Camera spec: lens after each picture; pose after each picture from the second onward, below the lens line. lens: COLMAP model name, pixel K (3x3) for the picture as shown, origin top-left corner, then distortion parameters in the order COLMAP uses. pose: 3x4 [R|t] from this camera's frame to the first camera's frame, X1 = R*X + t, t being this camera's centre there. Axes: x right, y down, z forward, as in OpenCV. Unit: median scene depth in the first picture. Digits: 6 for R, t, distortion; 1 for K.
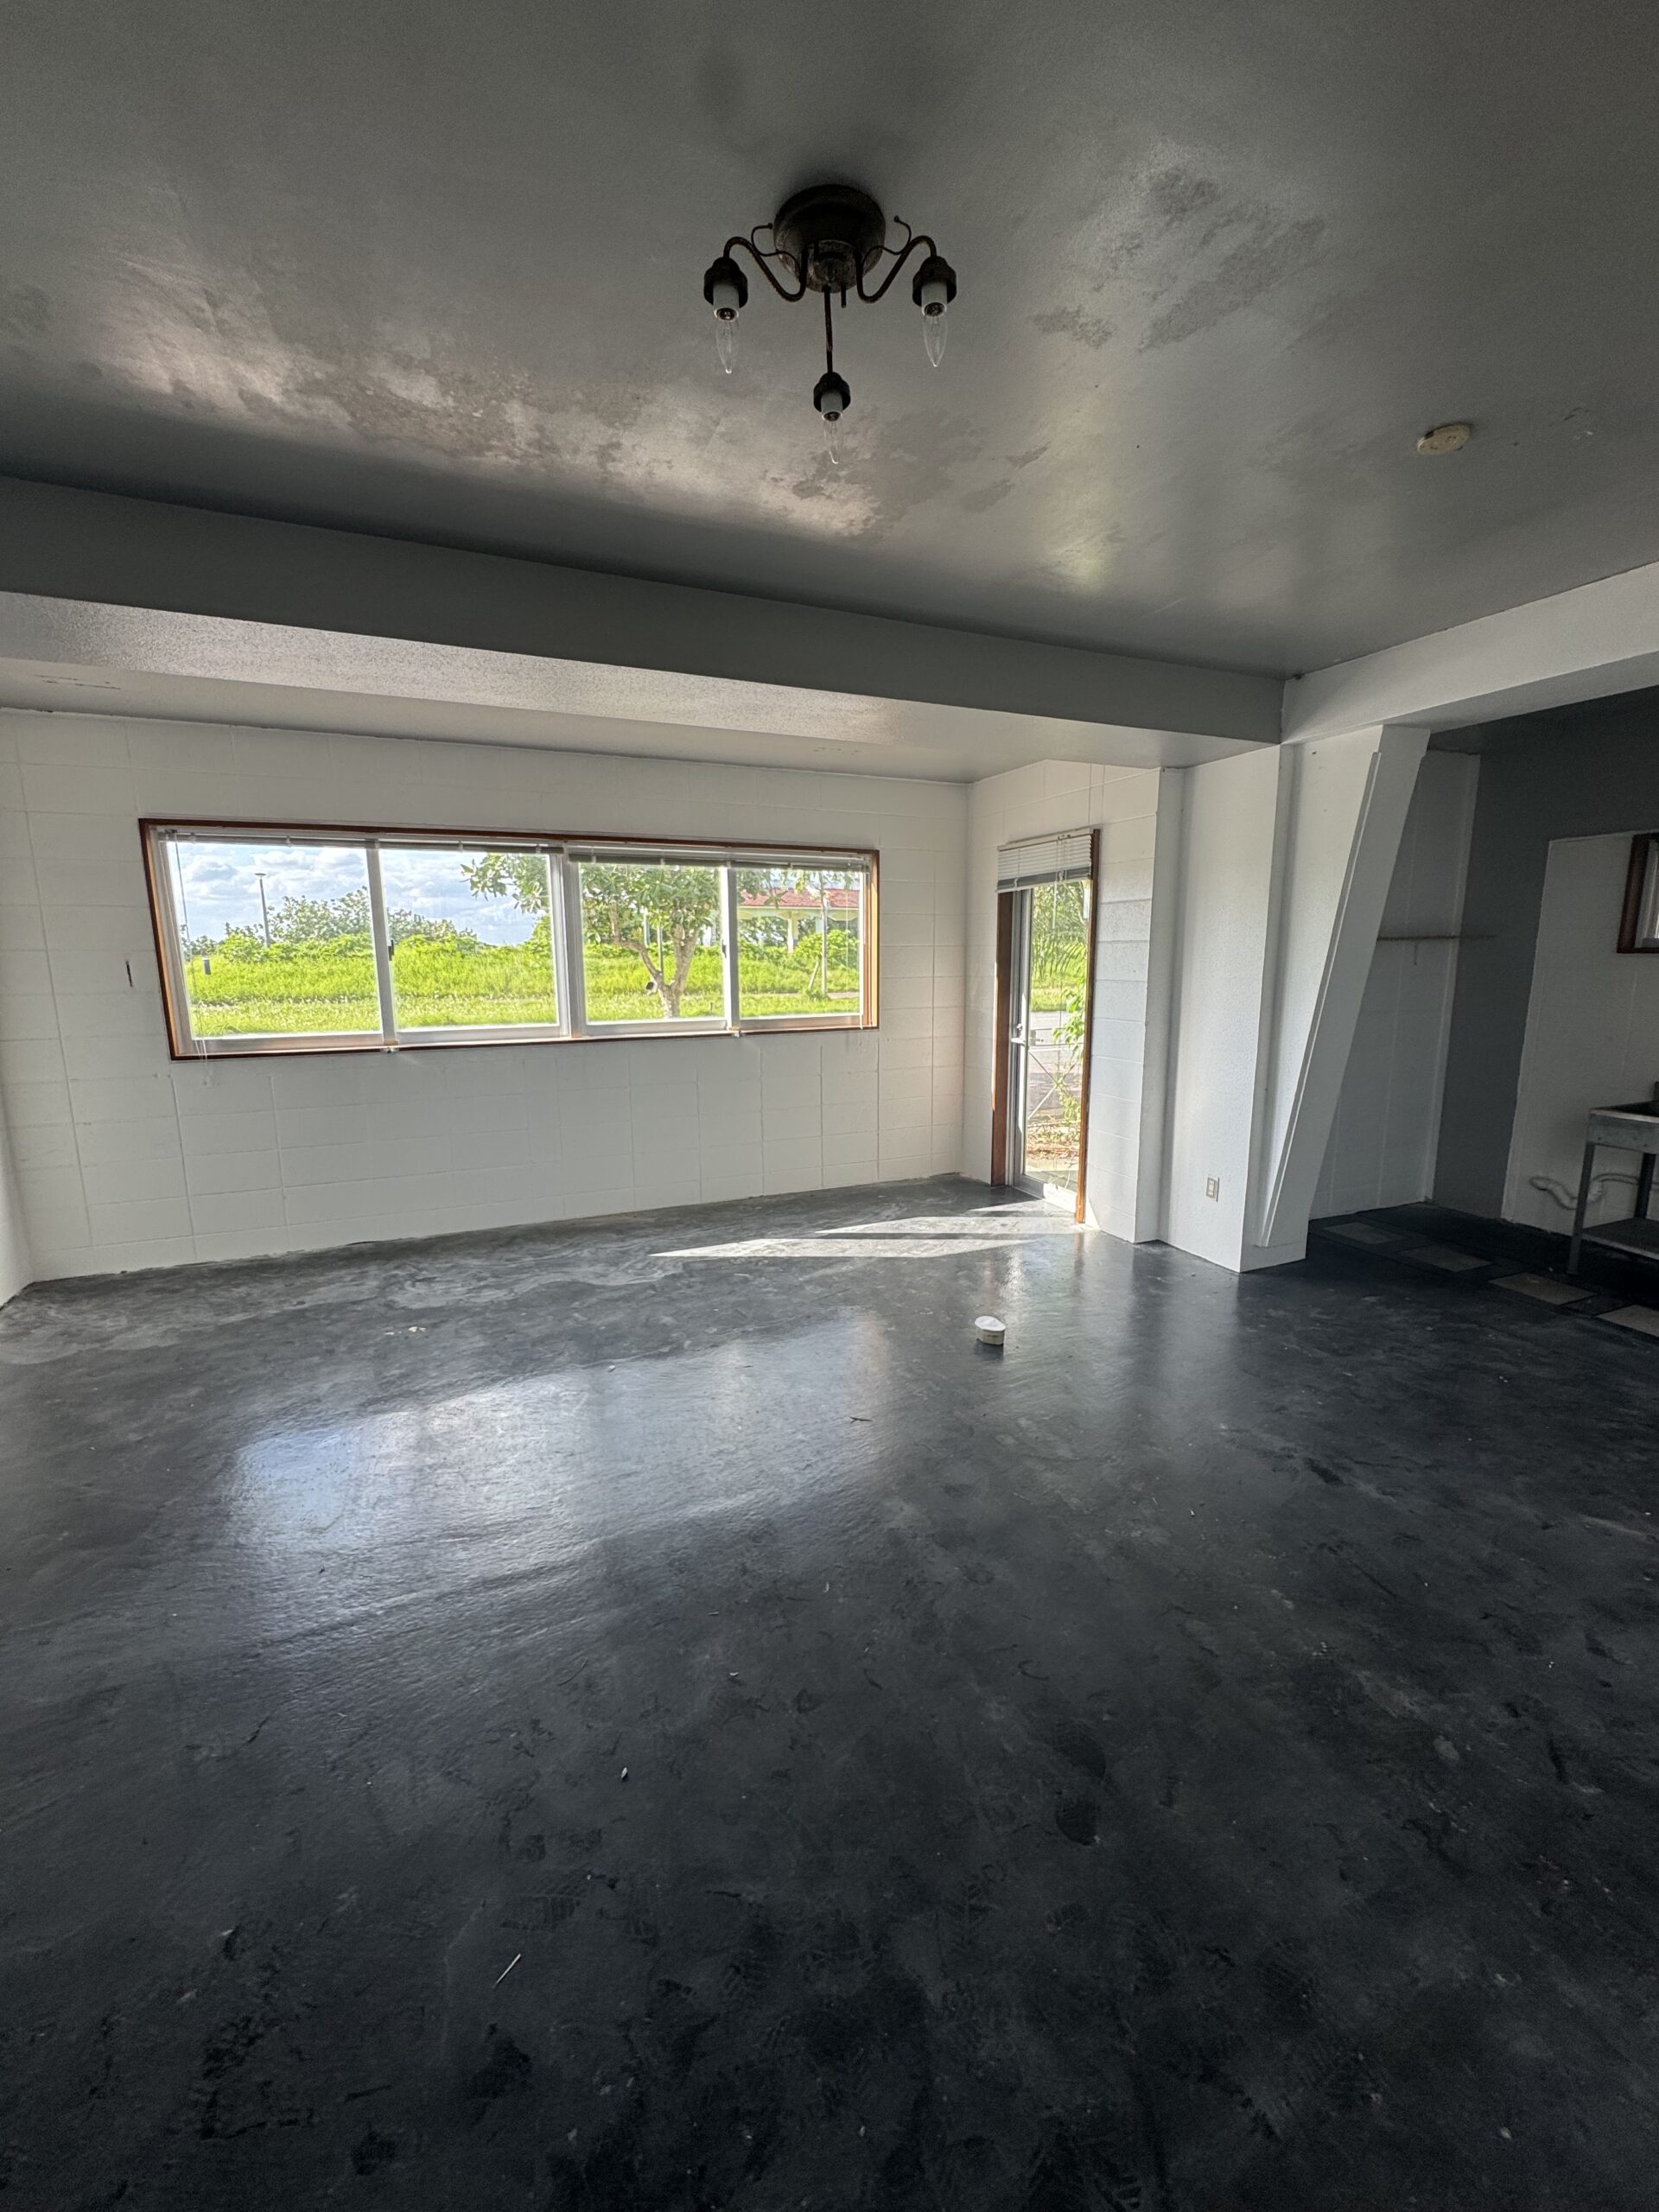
lens RADIAL K [[876.7, 0, 834.8], [0, 876.7, 1104.9], [0, 0, 1]] dist [-0.002944, 0.000415]
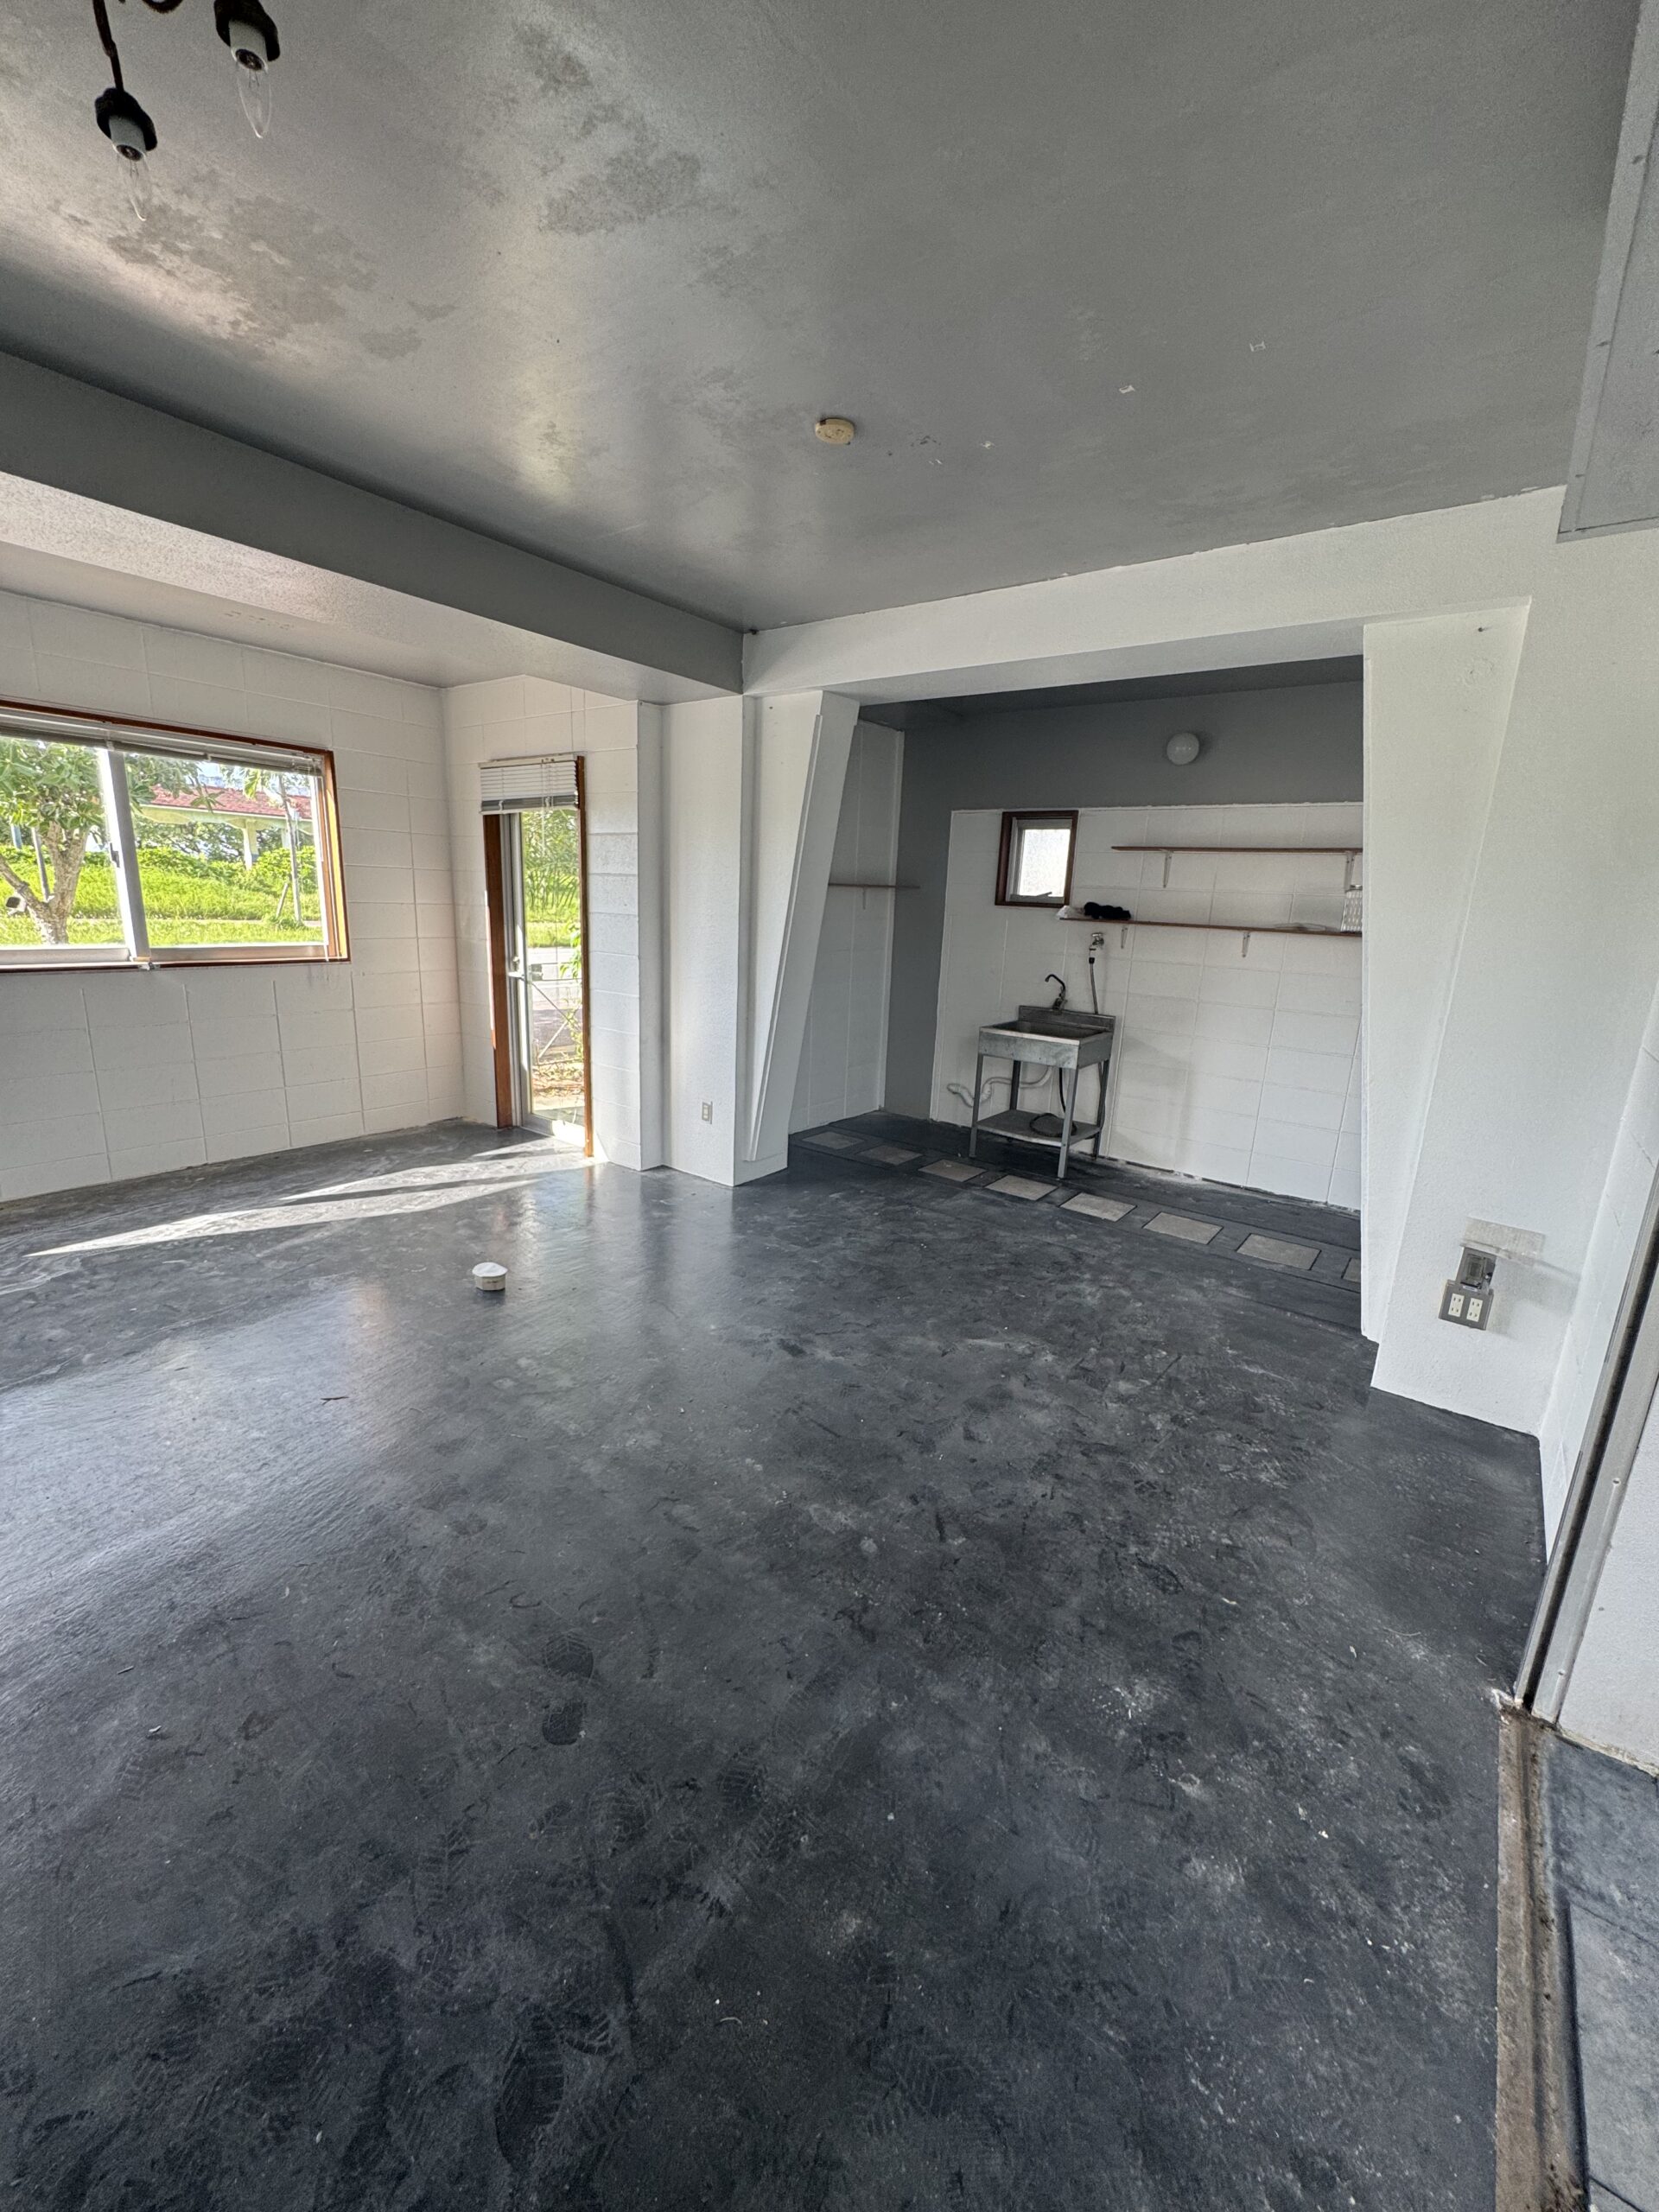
lens RADIAL K [[876.7, 0, 831.1], [0, 876.7, 1104.4], [0, 0, 1]] dist [-0.002944, 0.000415]
pose [[0.867590, -0.072700, 0.491937, 0.037793], [0.037593, 0.996013, 0.080895, 0.004807], [-0.495857, -0.051691, 0.866865, -0.007987]]
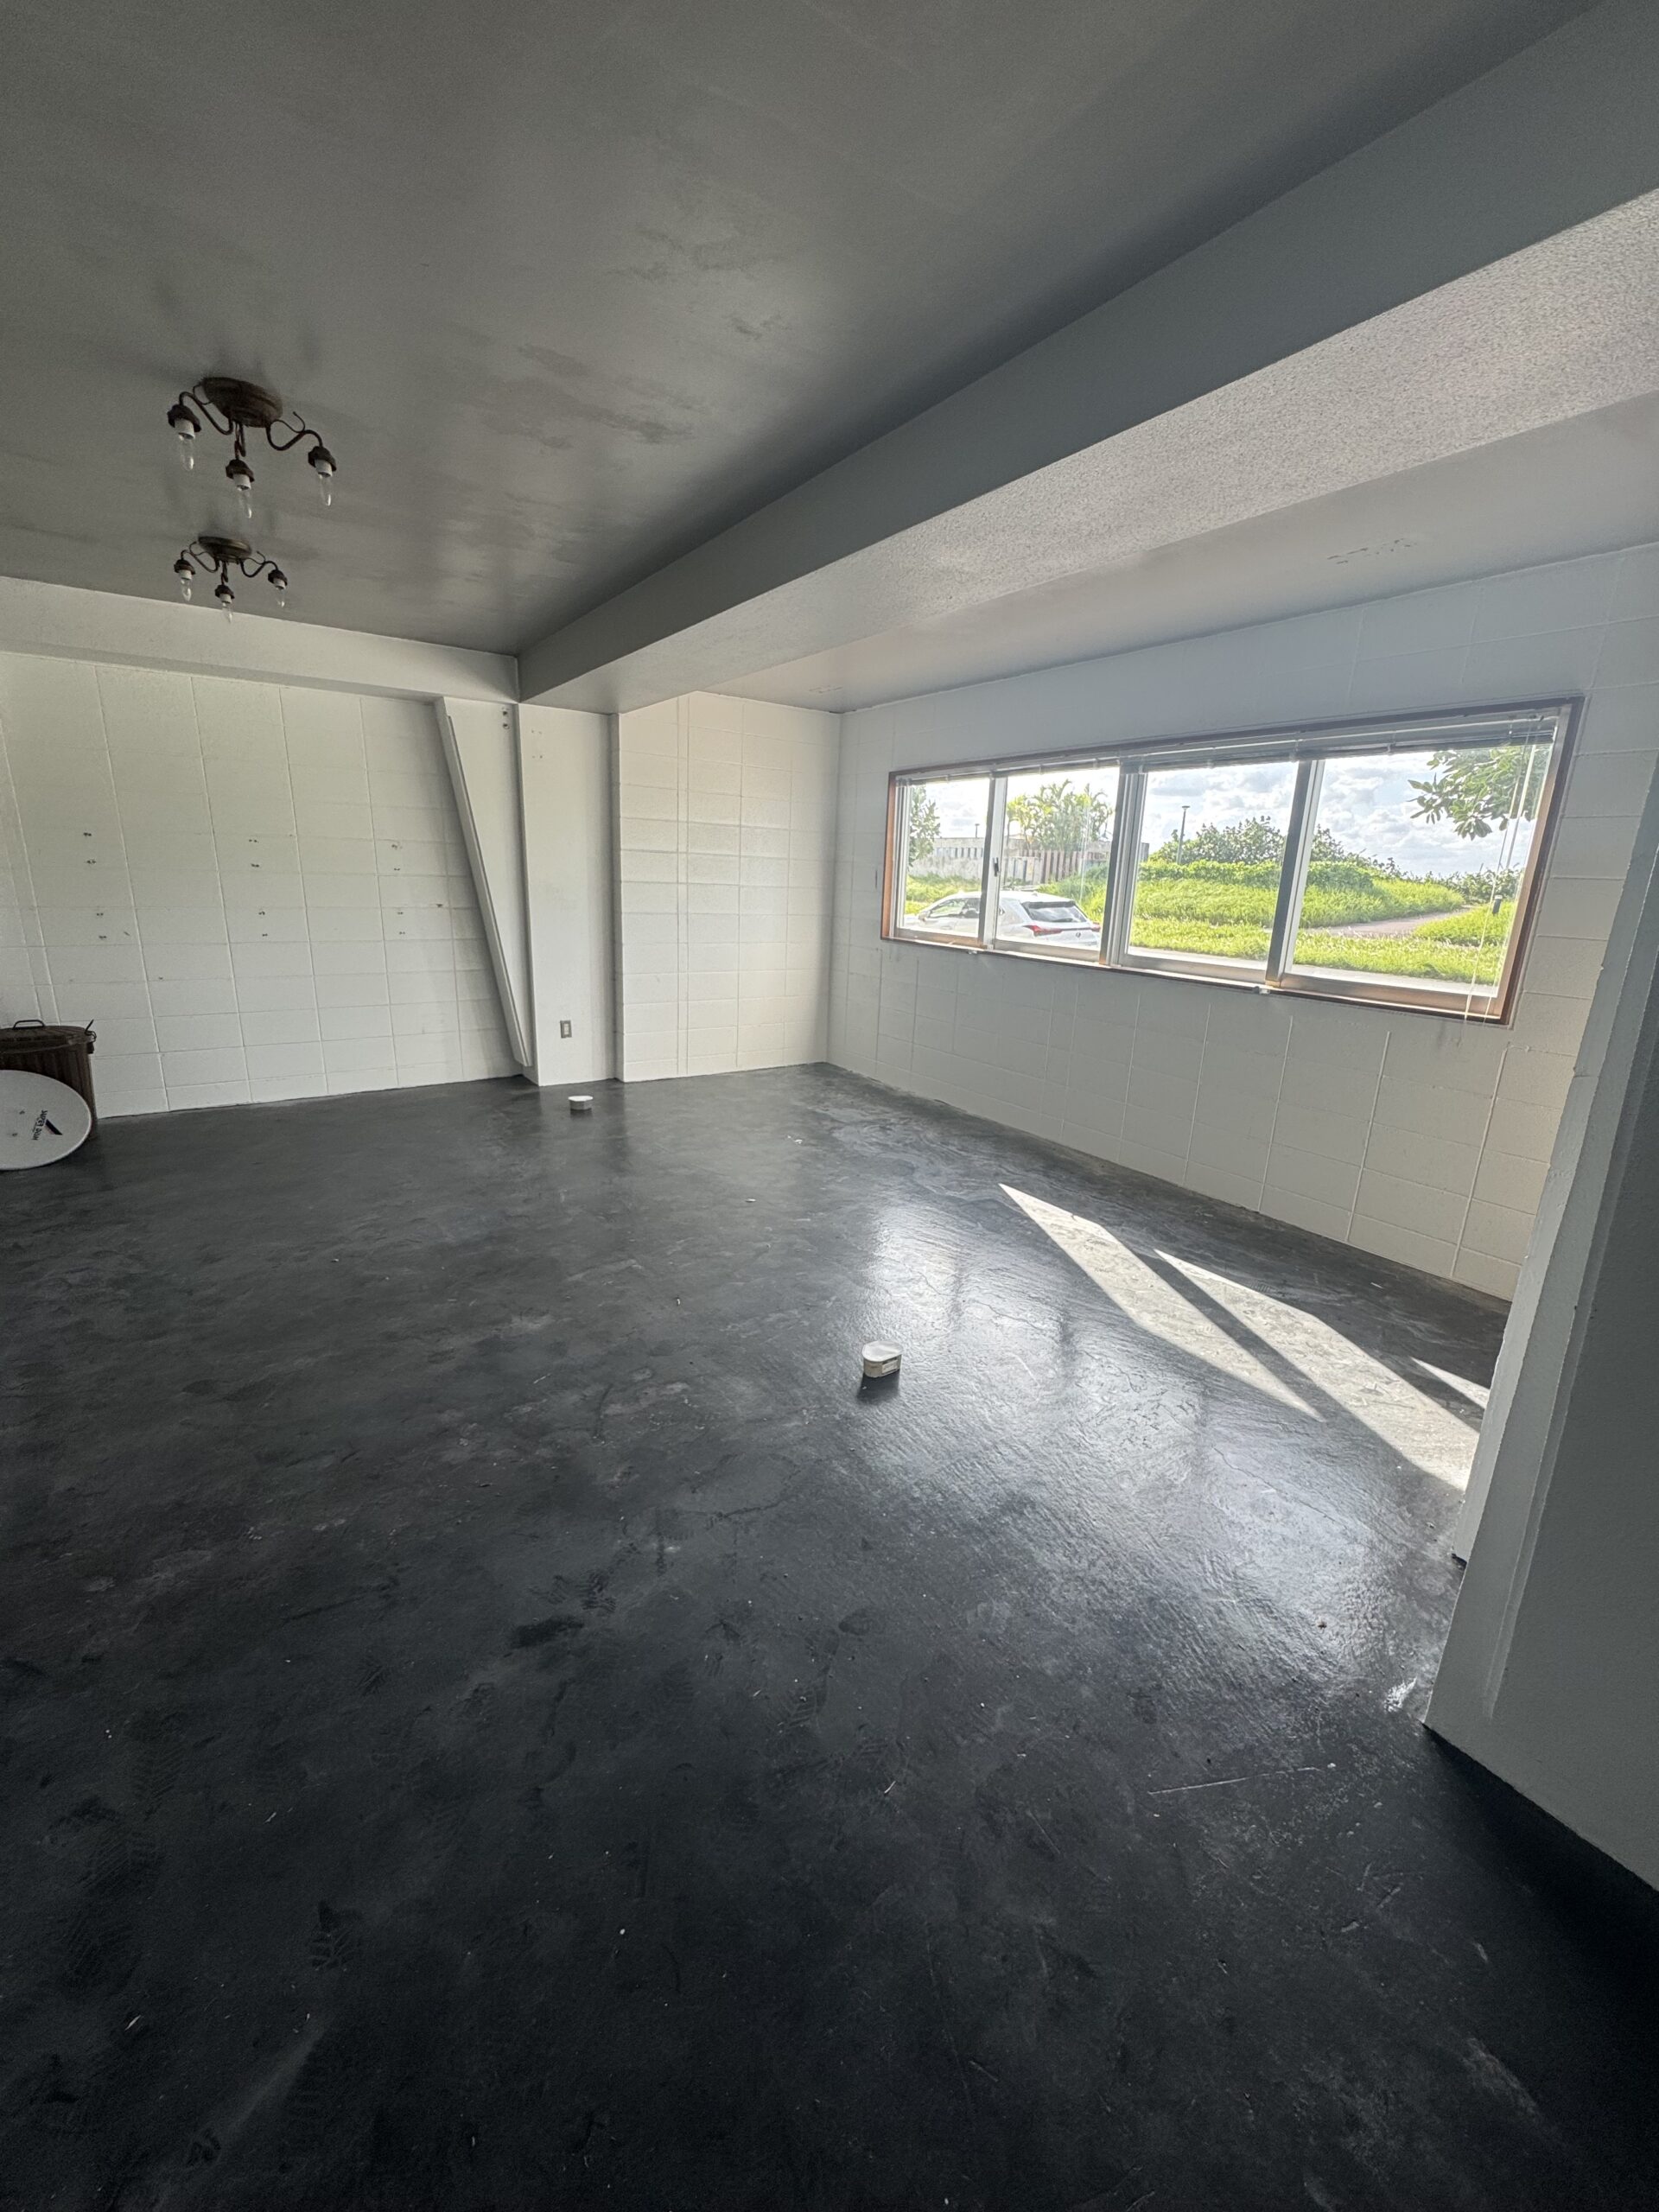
lens RADIAL K [[876.7, 0, 830.3], [0, 876.7, 1104.8], [0, 0, 1]] dist [-0.002944, 0.000415]
pose [[0.194652, 0.265891, -0.944147, 0.749094], [-0.205083, 0.952316, 0.225910, -0.109670], [0.959193, 0.149655, 0.239900, 0.654942]]
